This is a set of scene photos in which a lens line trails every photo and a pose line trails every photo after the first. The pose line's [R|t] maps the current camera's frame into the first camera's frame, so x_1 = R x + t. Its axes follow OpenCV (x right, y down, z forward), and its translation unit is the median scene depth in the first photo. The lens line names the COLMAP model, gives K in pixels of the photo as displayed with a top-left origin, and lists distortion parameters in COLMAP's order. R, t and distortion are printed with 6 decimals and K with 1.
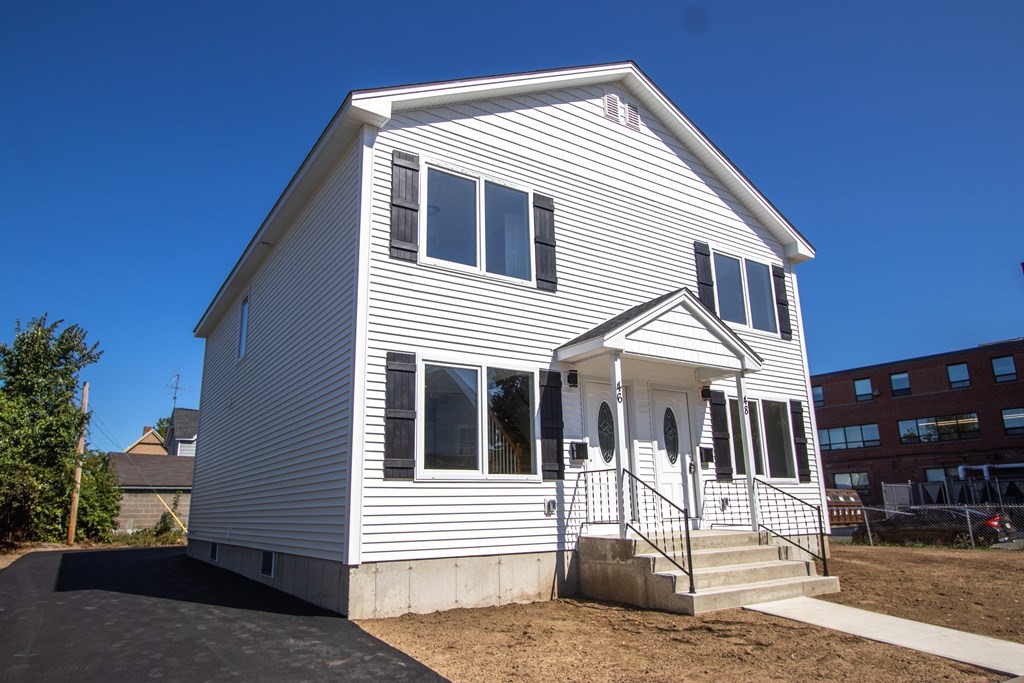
lens RADIAL K [[651.7, 0, 512.0], [0, 651.7, 341.5], [0, 0, 1]] dist [0.001369, 0.000842]
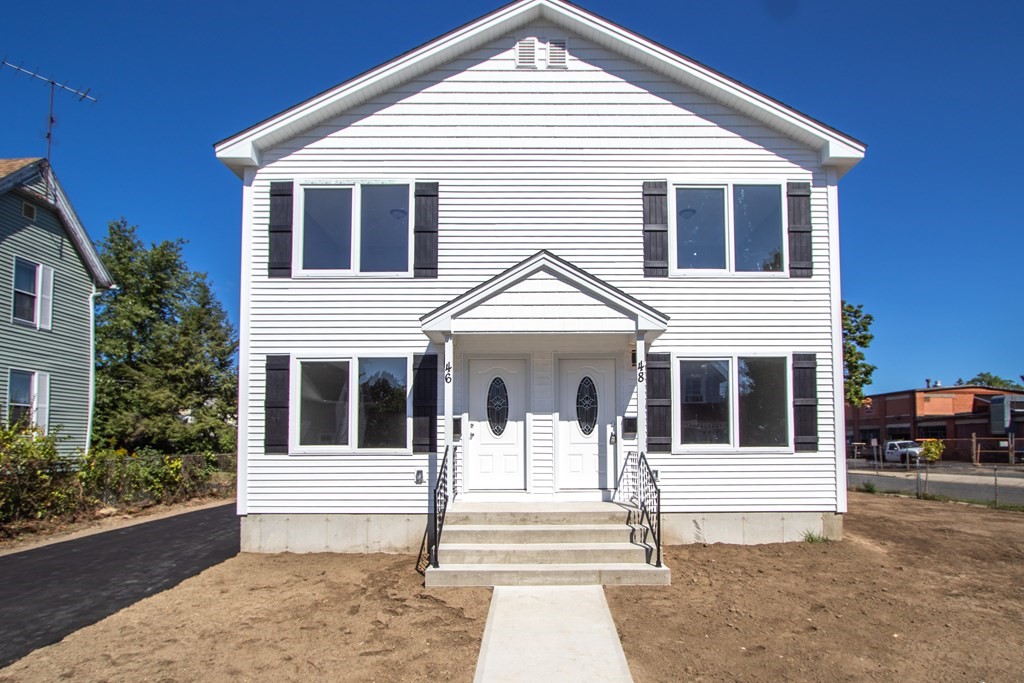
lens RADIAL K [[473.5, 0, 514.2], [0, 473.5, 455.7], [0, 0, 1]] dist [-0.003991, 0.000046]
pose [[0.834086, -0.007623, -0.551581, 0.593488], [0.124756, 0.976605, 0.175155, 0.087454], [0.537342, -0.214908, 0.815524, 0.388385]]
